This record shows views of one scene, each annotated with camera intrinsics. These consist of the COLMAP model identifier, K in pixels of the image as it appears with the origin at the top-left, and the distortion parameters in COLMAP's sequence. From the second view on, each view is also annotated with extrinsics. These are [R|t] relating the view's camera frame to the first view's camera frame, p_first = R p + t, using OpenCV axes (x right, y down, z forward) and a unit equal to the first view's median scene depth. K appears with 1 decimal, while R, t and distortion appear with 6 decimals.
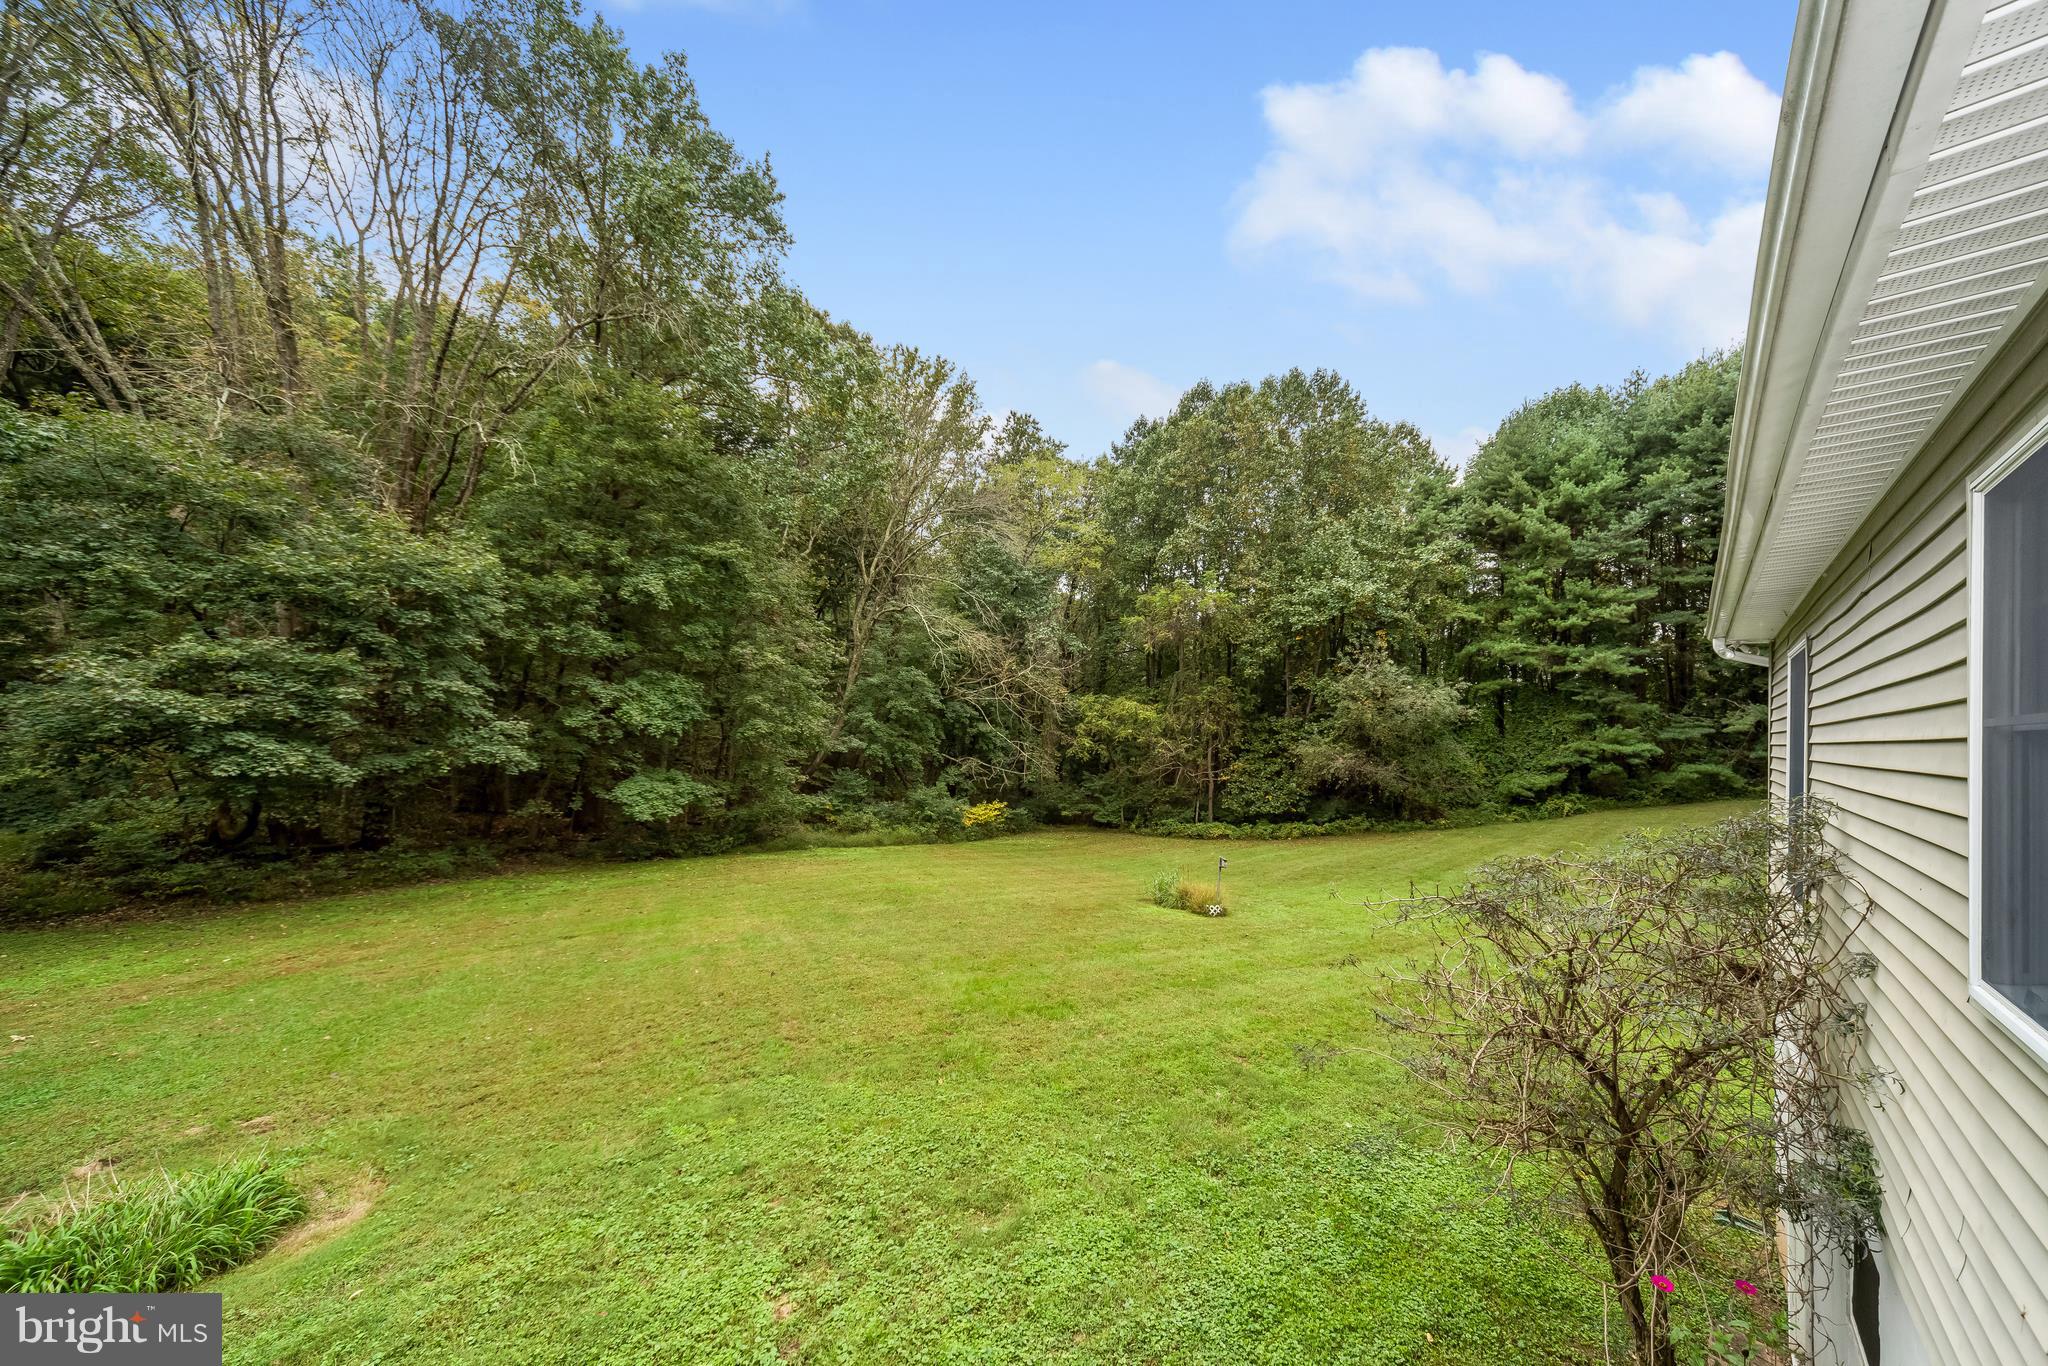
lens RADIAL K [[686.5, 0, 1042.2], [0, 686.5, 685.8], [0, 0, 1]] dist [0.011339, 0.000042]
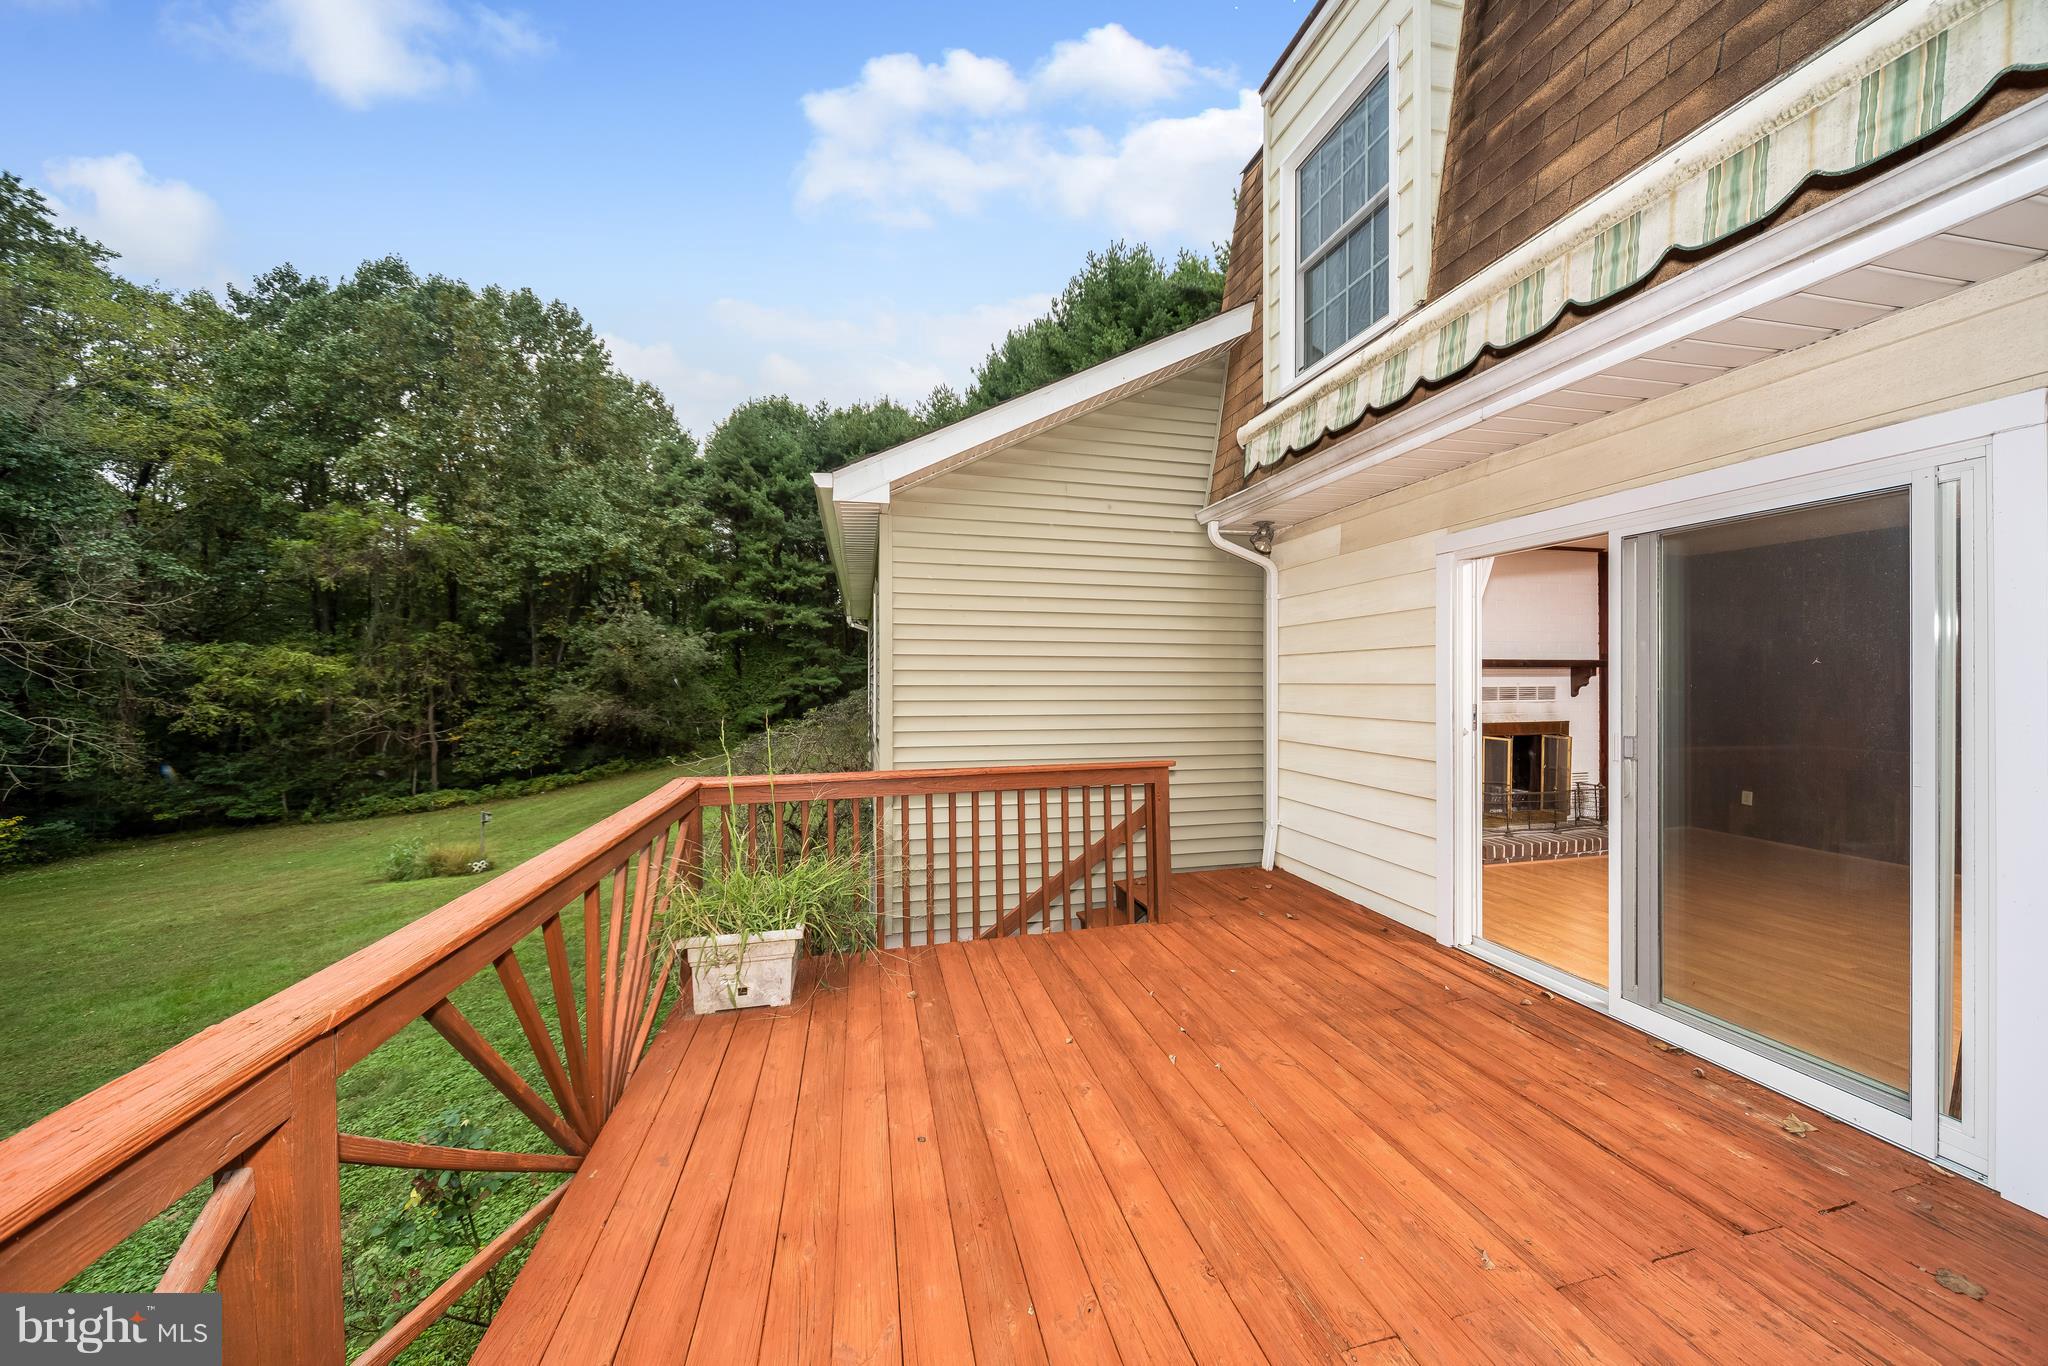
lens RADIAL K [[686.5, 0, 1042.2], [0, 686.5, 685.8], [0, 0, 1]] dist [0.011339, 0.000042]
pose [[0.534138, -0.054273, 0.843654, -0.076196], [-0.011563, 0.997375, 0.071484, -0.004183], [-0.845318, -0.047937, 0.532108, -0.101248]]
